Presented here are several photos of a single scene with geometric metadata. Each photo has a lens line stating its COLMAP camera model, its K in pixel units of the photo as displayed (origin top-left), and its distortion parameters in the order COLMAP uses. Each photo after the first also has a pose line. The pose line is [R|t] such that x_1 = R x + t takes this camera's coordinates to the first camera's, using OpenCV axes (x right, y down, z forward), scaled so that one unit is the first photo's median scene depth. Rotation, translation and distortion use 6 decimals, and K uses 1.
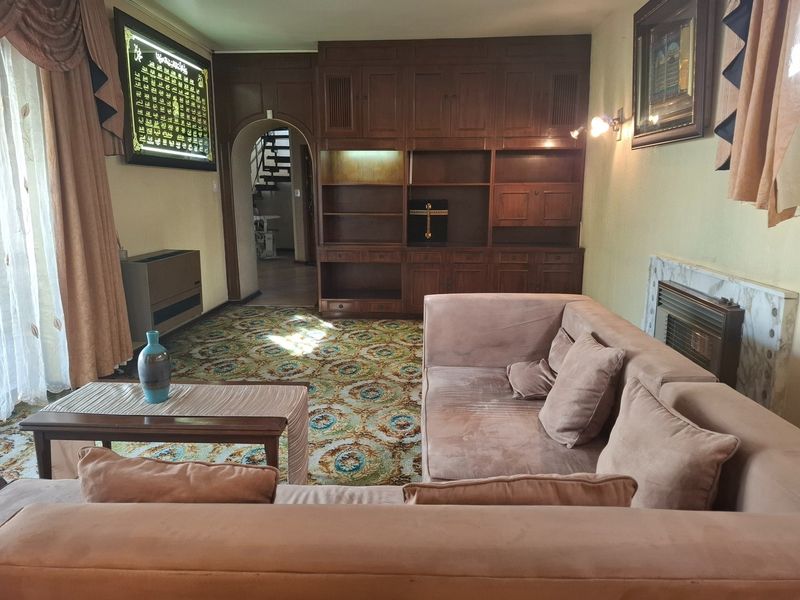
lens RADIAL K [[560.3, 0, 385.4], [0, 560.3, 299.9], [0, 0, 1]] dist [0.078406, -0.087567]
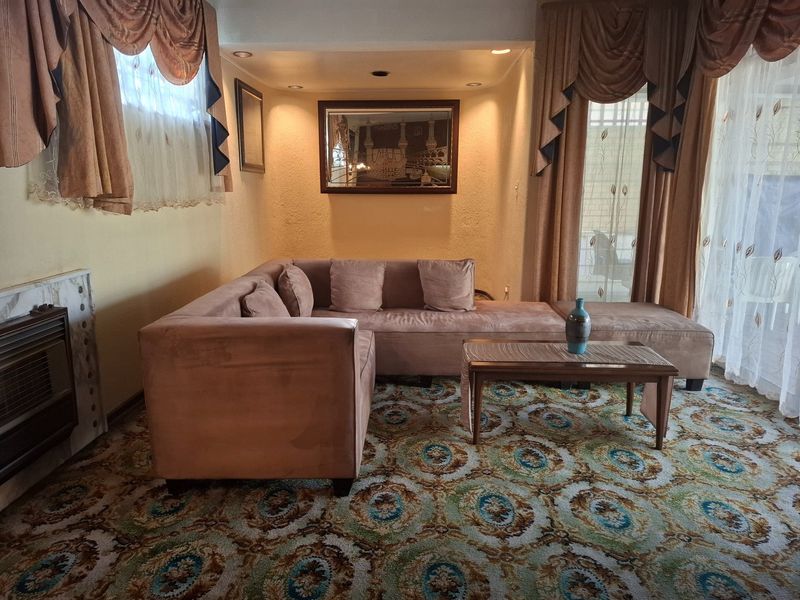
lens RADIAL K [[557.9, 0, 402.1], [0, 557.9, 309.7], [0, 0, 1]] dist [0.073747, -0.084273]
pose [[-0.998557, 0.015816, -0.051318, 0.027161], [-0.006173, 0.915502, 0.402267, -0.203704], [0.053344, 0.402003, -0.914083, 1.020505]]
